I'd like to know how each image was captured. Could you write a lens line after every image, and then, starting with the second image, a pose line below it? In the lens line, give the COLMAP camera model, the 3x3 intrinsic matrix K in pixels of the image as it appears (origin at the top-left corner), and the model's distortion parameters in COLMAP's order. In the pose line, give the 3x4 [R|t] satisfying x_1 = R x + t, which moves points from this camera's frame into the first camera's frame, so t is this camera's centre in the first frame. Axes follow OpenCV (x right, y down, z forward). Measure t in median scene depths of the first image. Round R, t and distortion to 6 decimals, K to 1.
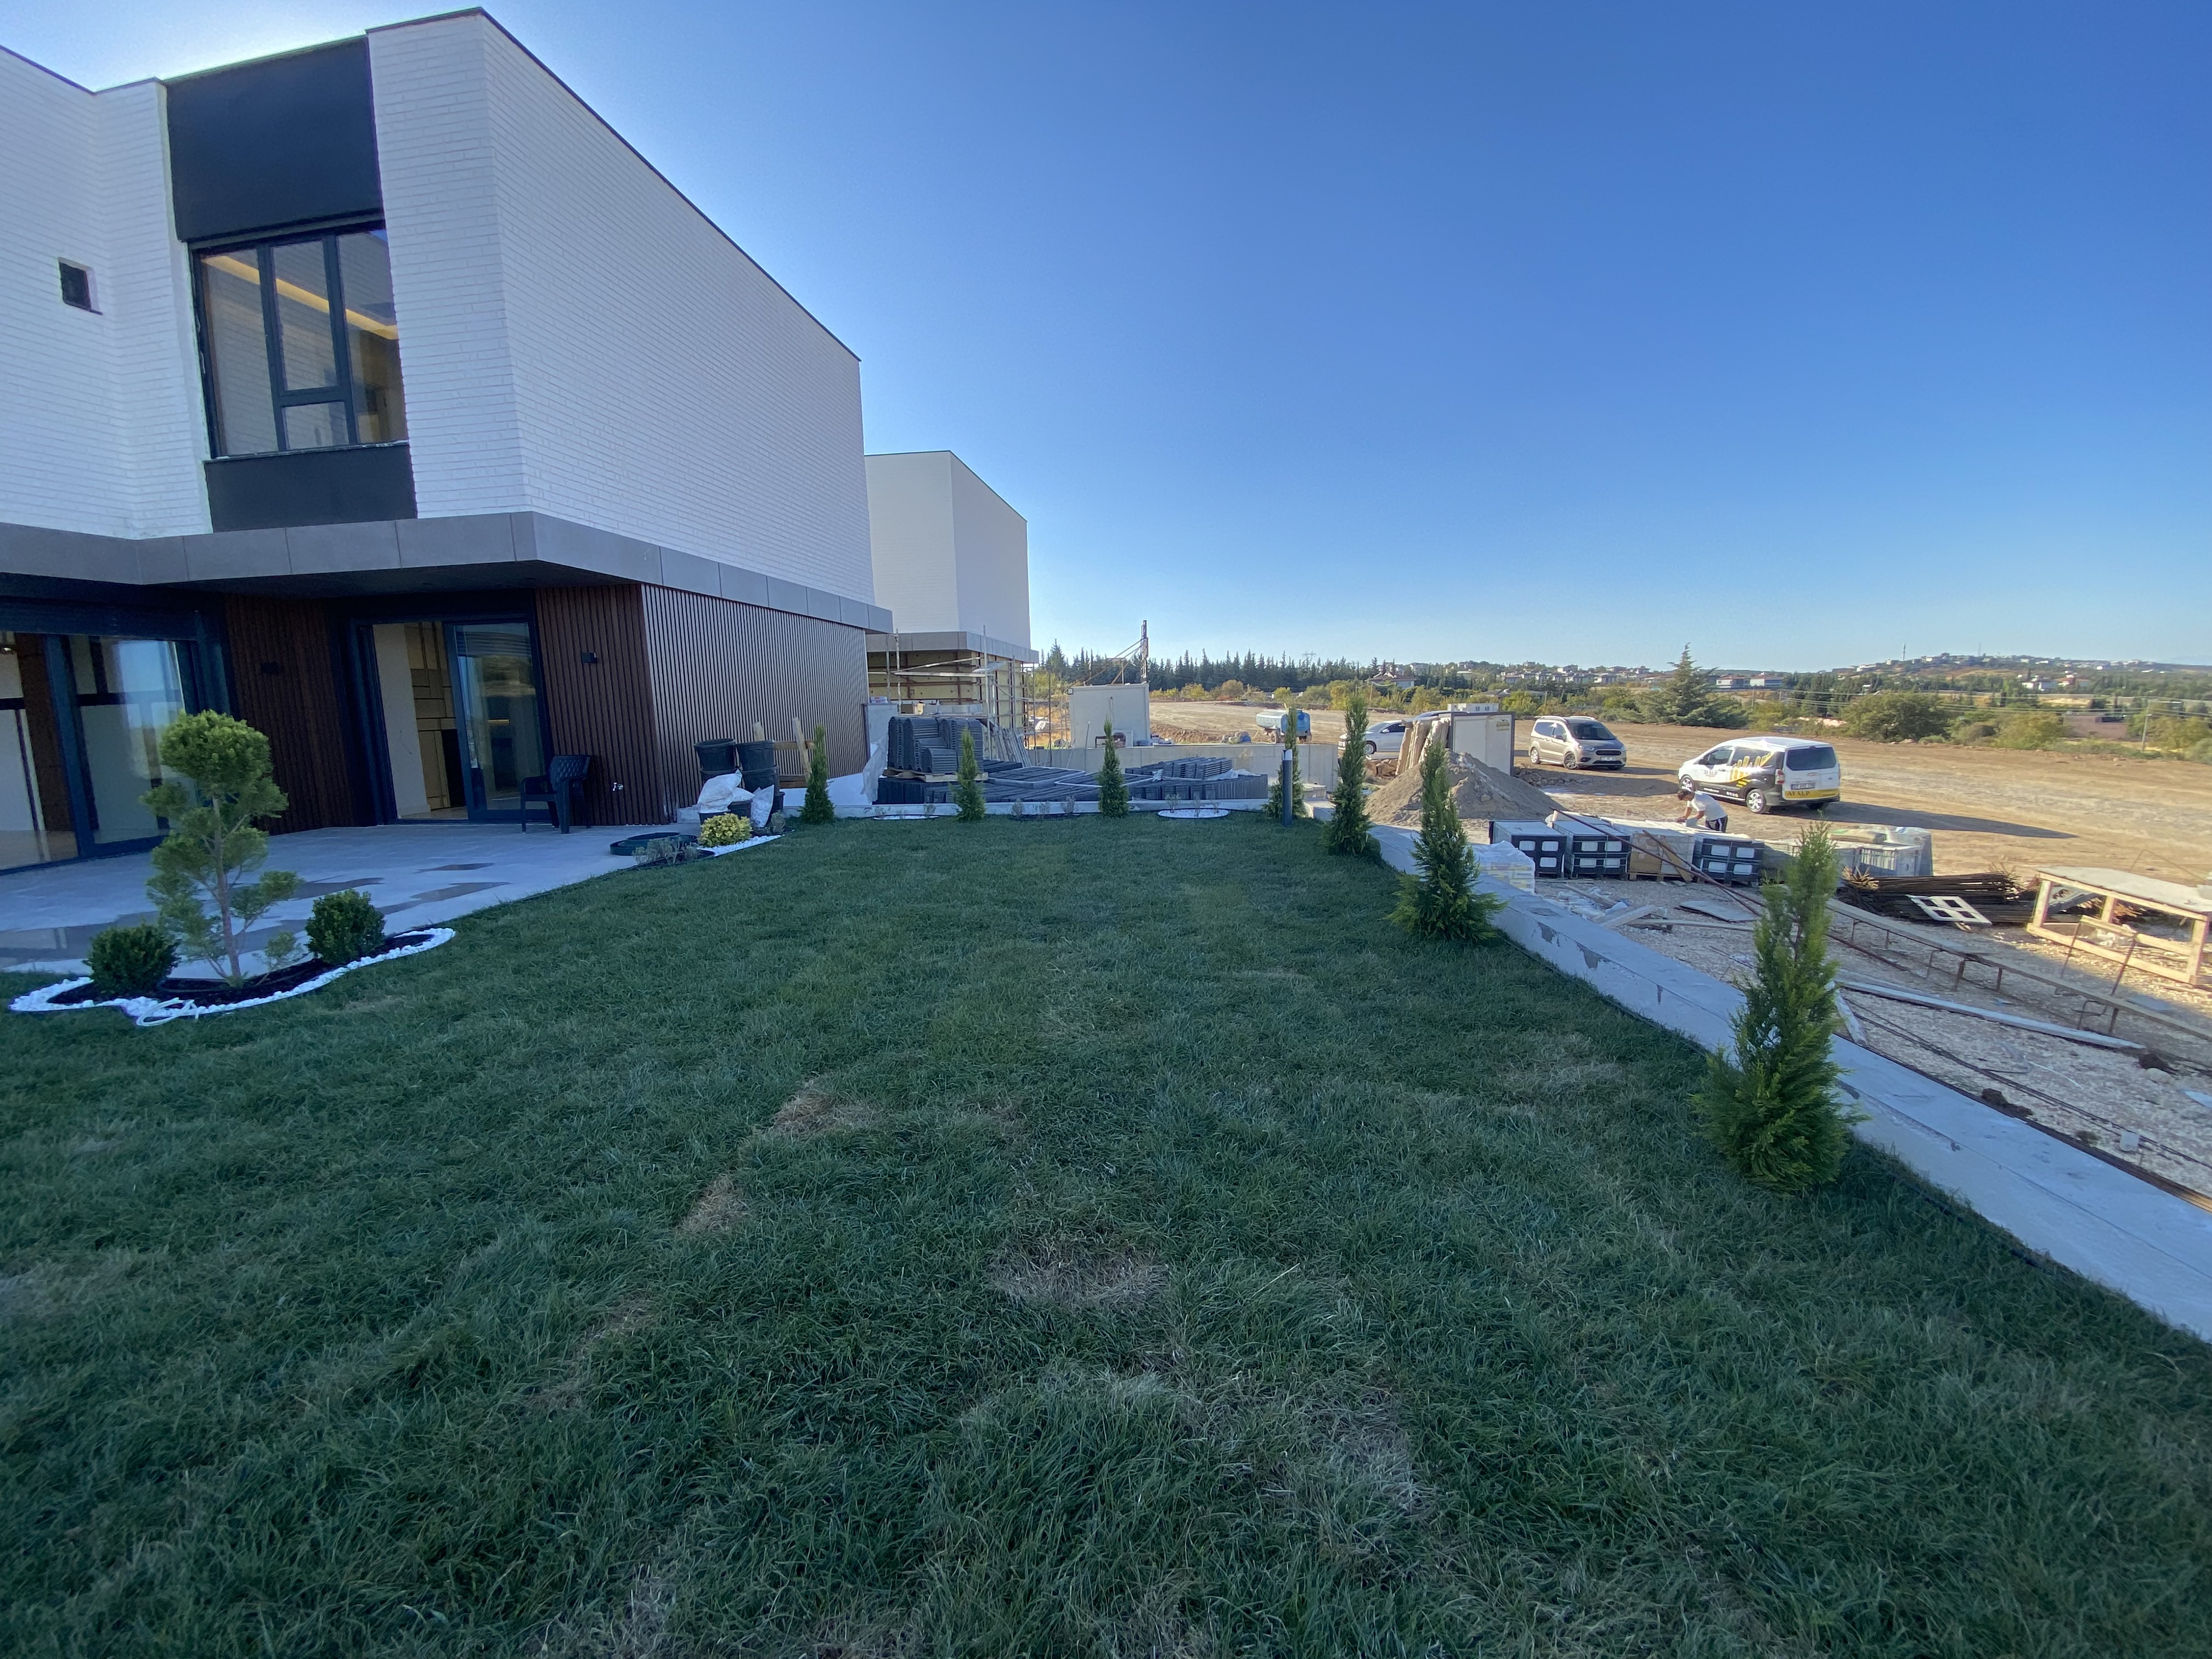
lens RADIAL K [[892.7, 0, 1100.2], [0, 892.7, 829.1], [0, 0, 1]] dist [0.028989, -0.025836]
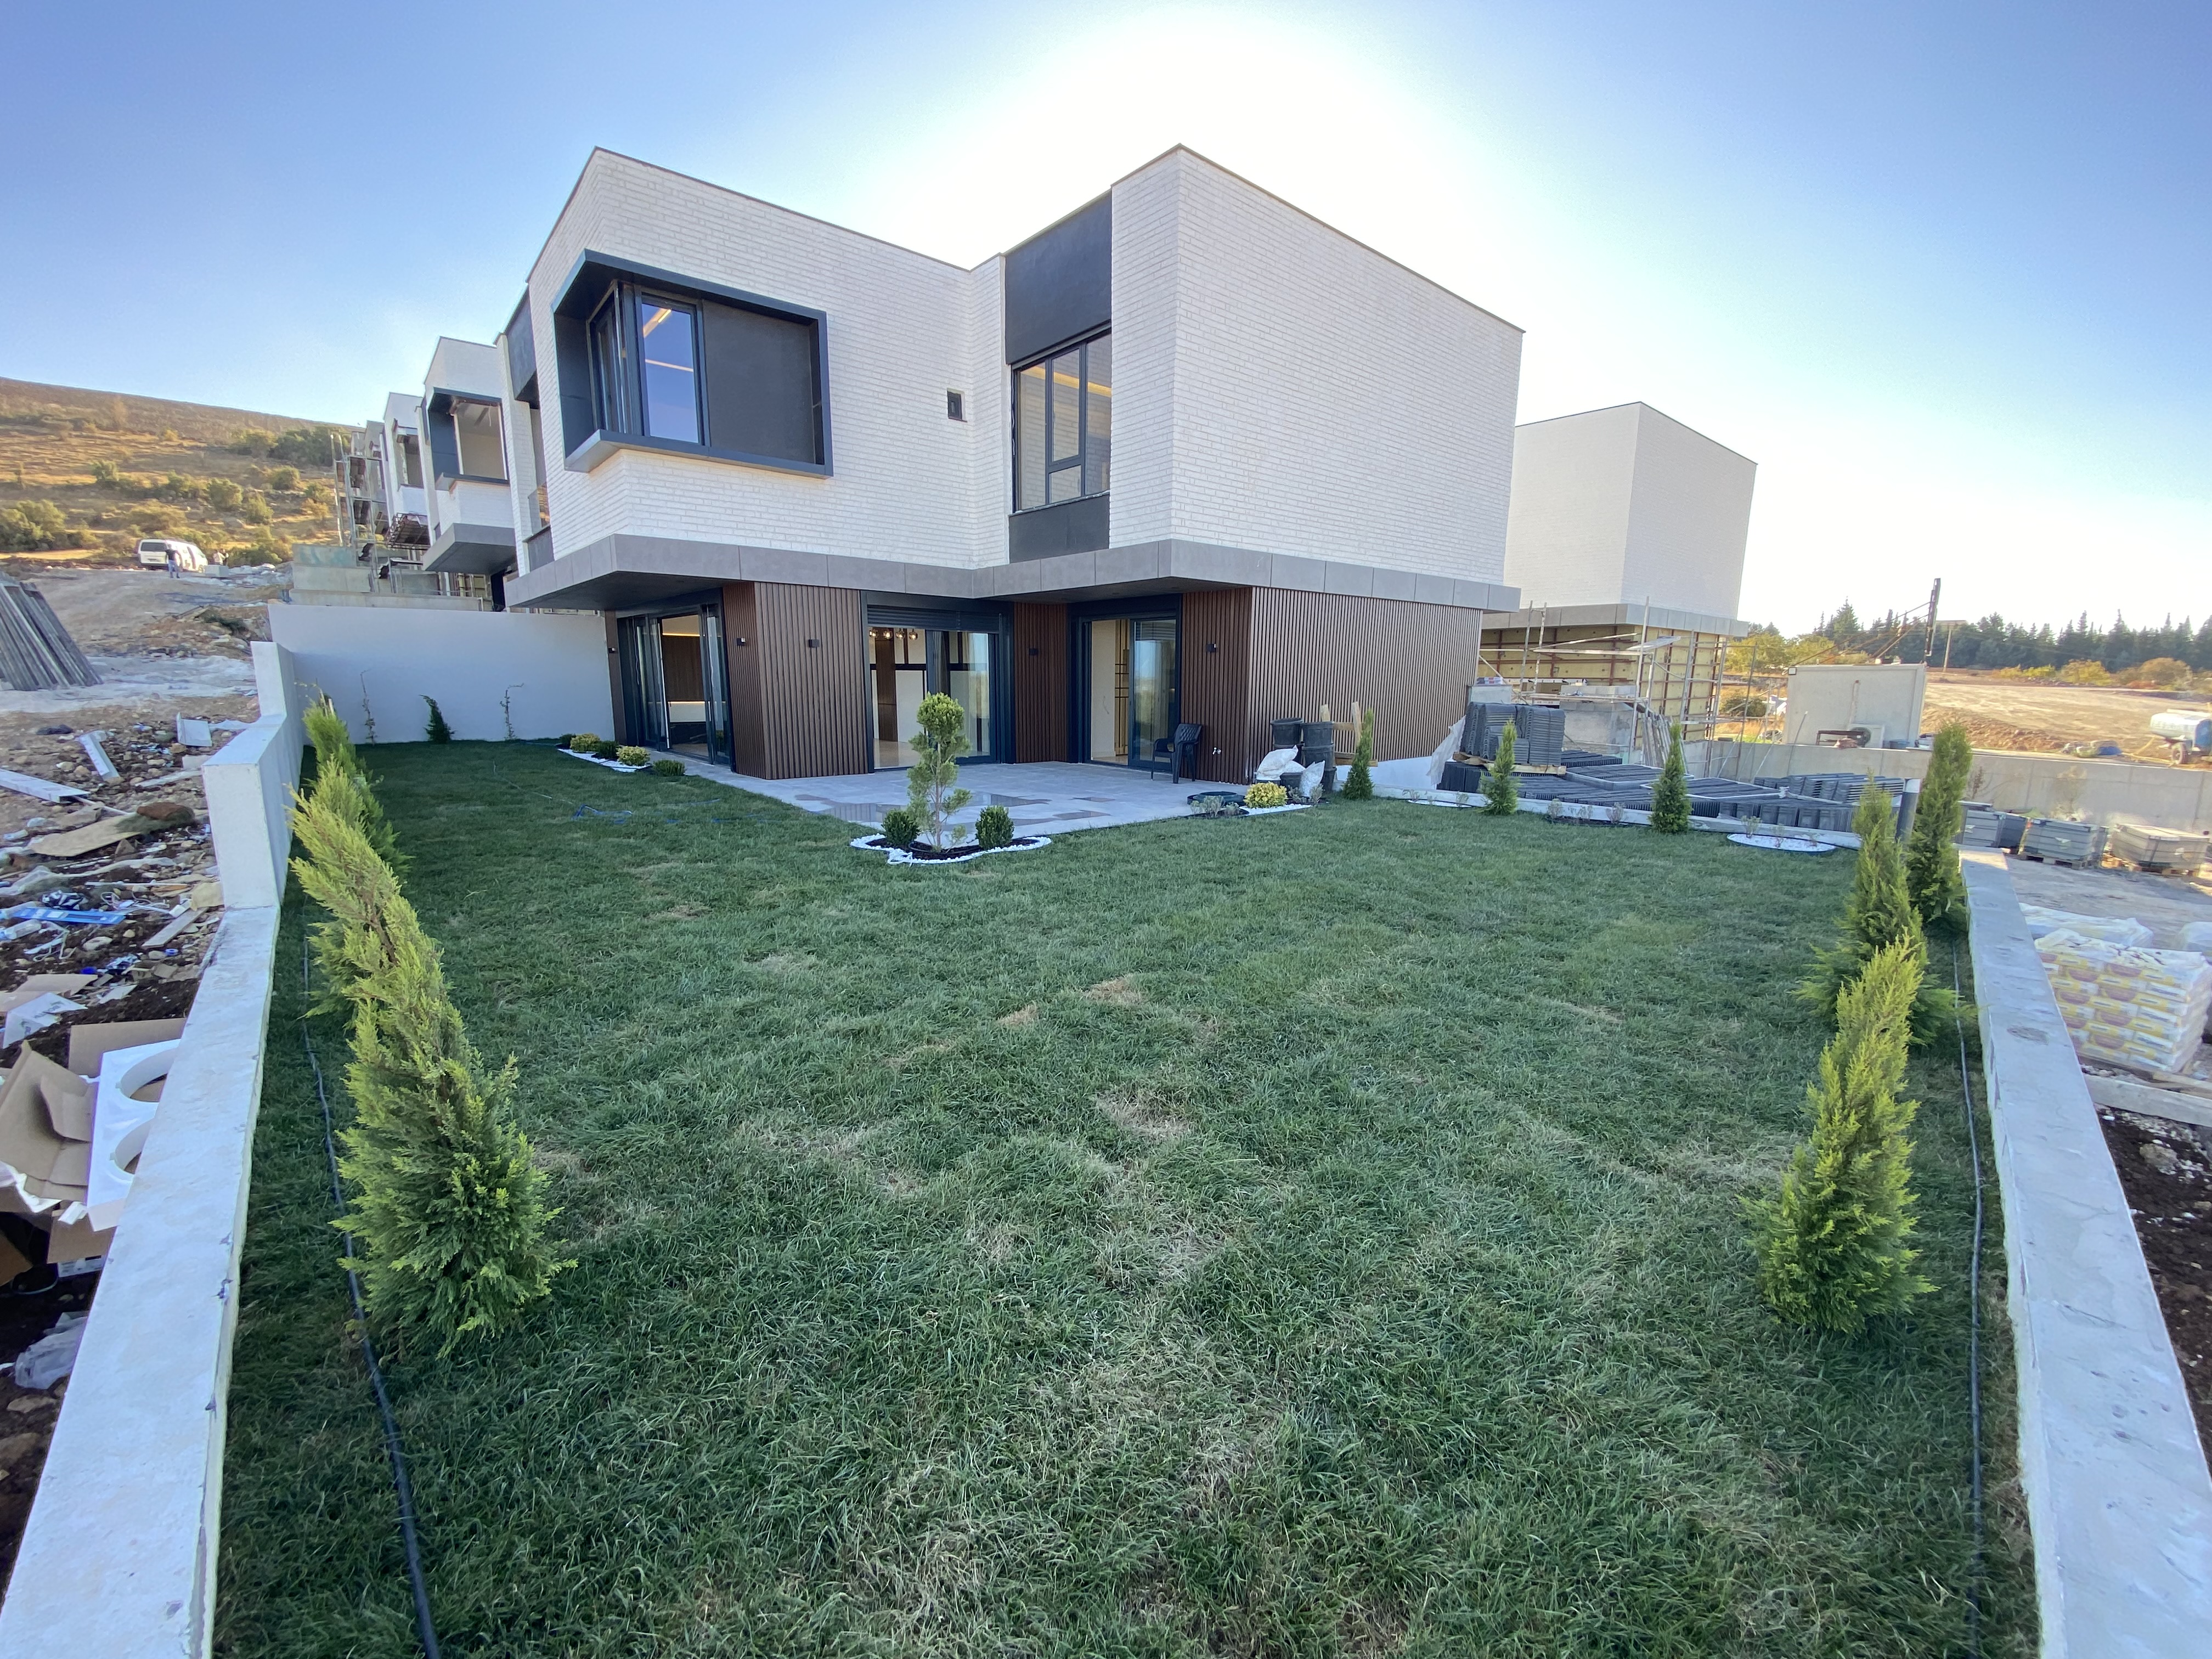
lens RADIAL K [[892.7, 0, 1100.2], [0, 892.7, 829.1], [0, 0, 1]] dist [0.028989, -0.025836]
pose [[0.742600, 0.145720, -0.653690, 0.204922], [-0.120895, 0.989175, 0.083168, -0.025910], [0.658733, 0.017267, 0.752179, -0.050795]]
